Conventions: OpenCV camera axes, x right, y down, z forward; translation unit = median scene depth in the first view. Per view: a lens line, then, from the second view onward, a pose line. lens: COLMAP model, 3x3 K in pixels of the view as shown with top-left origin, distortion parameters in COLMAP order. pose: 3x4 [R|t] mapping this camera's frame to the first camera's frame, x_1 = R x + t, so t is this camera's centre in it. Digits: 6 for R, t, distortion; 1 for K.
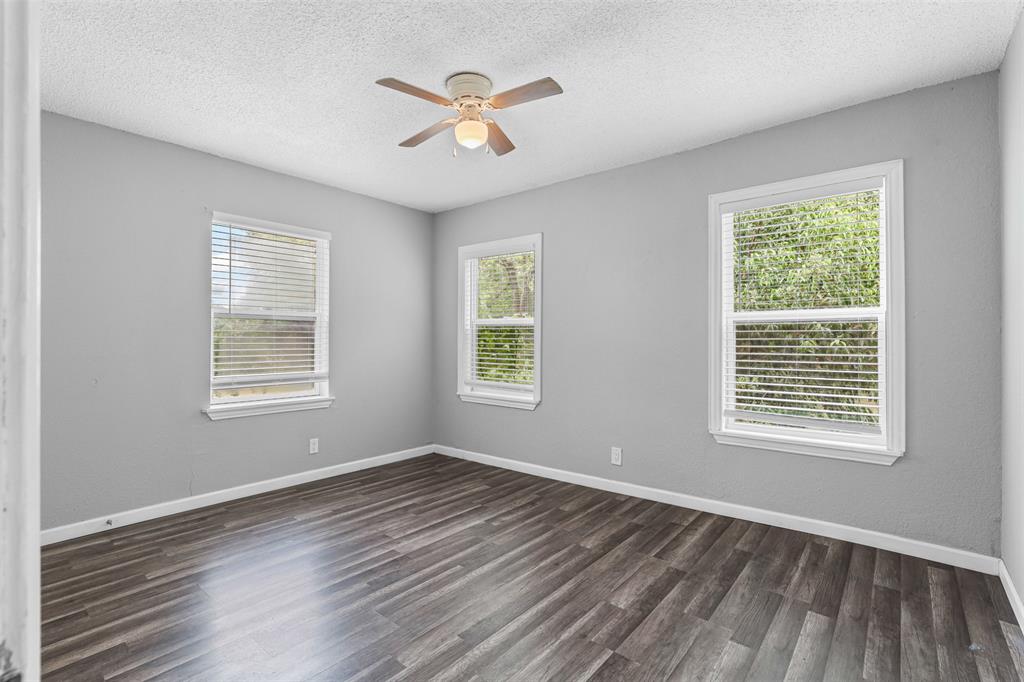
lens RADIAL K [[467.7, 0, 516.3], [0, 467.7, 341.1], [0, 0, 1]] dist [-0.028296, 0.004666]
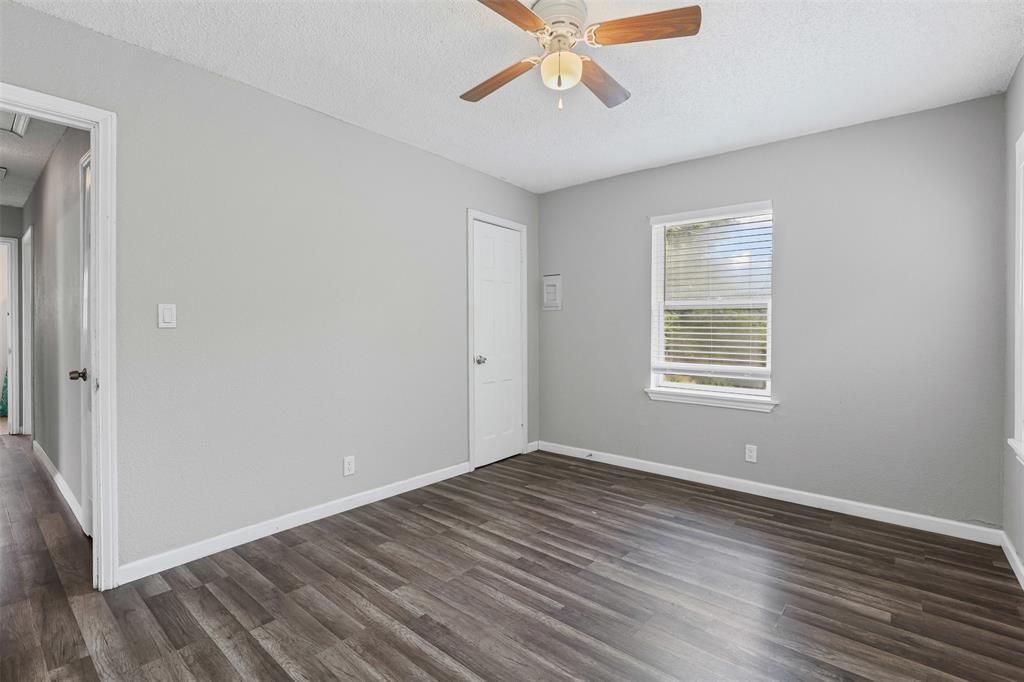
lens RADIAL K [[467.7, 0, 520.7], [0, 467.7, 331.1], [0, 0, 1]] dist [-0.028296, 0.004666]
pose [[-0.009095, 0.004085, -0.999950, 0.536795], [-0.011202, 0.999928, 0.004187, 0.000382], [0.999896, 0.011240, -0.009048, 0.727061]]
